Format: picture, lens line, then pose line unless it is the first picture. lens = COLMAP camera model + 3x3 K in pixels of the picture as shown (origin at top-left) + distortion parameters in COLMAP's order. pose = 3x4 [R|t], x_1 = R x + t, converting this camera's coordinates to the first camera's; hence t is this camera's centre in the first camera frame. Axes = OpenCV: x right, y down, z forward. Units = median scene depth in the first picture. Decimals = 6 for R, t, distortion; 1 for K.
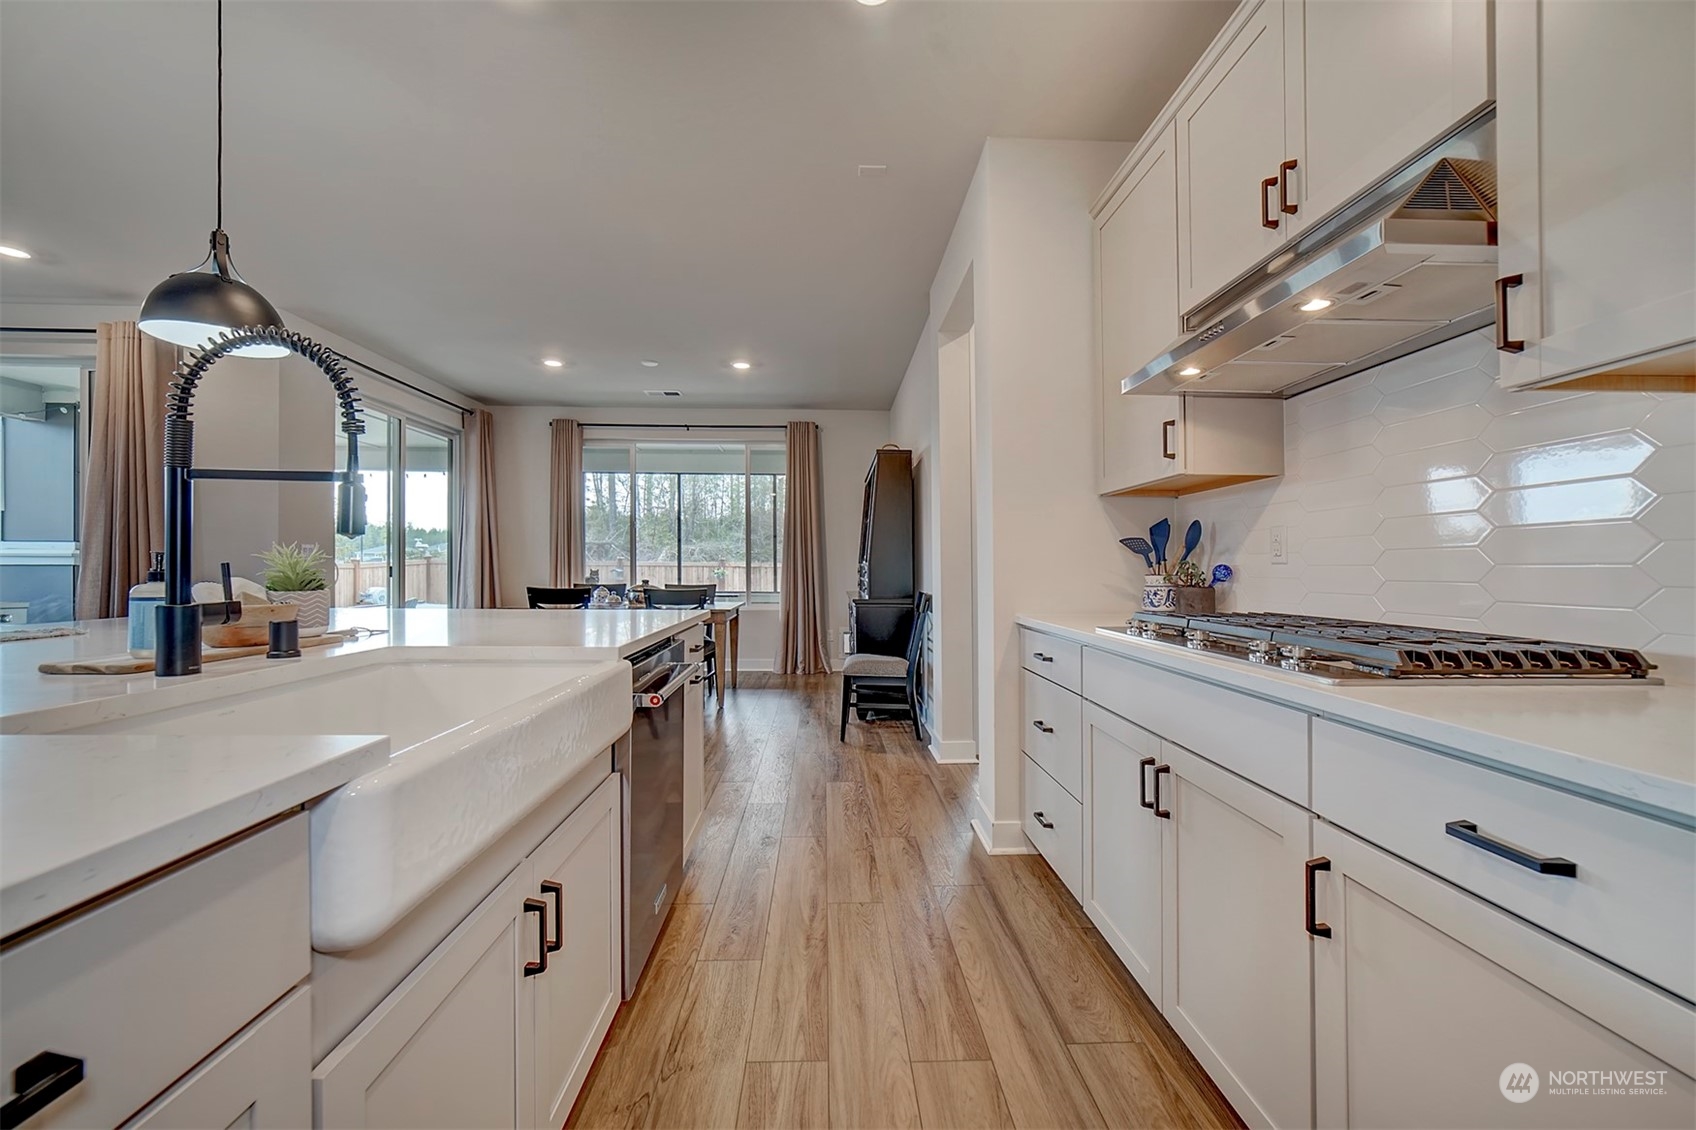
lens RADIAL K [[696.9, 0, 827.5], [0, 696.9, 567.7], [0, 0, 1]] dist [-0.000008, 0.000000]
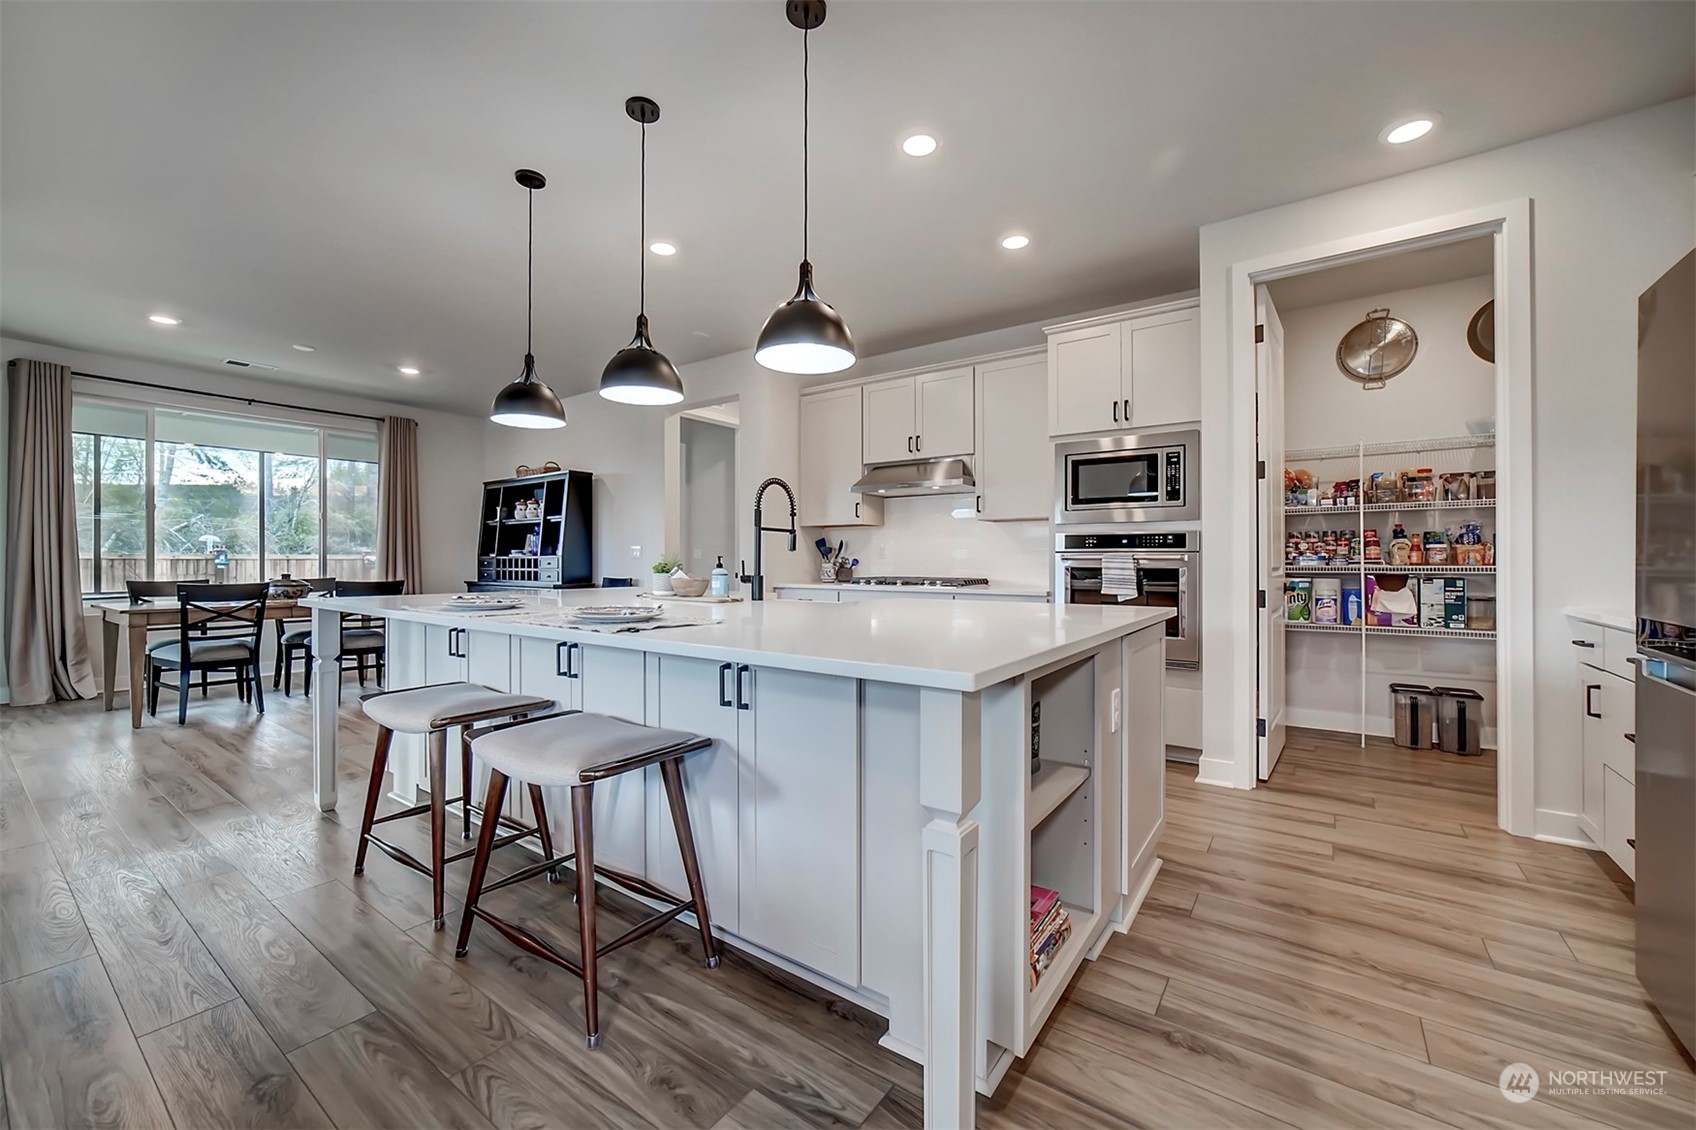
lens RADIAL K [[678.9, 0, 879.7], [0, 678.9, 564.8], [0, 0, 1]] dist [-0.000549, 0.000047]
pose [[0.582409, -0.009354, 0.812842, -0.616162], [0.001177, 0.999942, 0.010663, -0.003994], [-0.812895, -0.005254, 0.582386, -0.213342]]
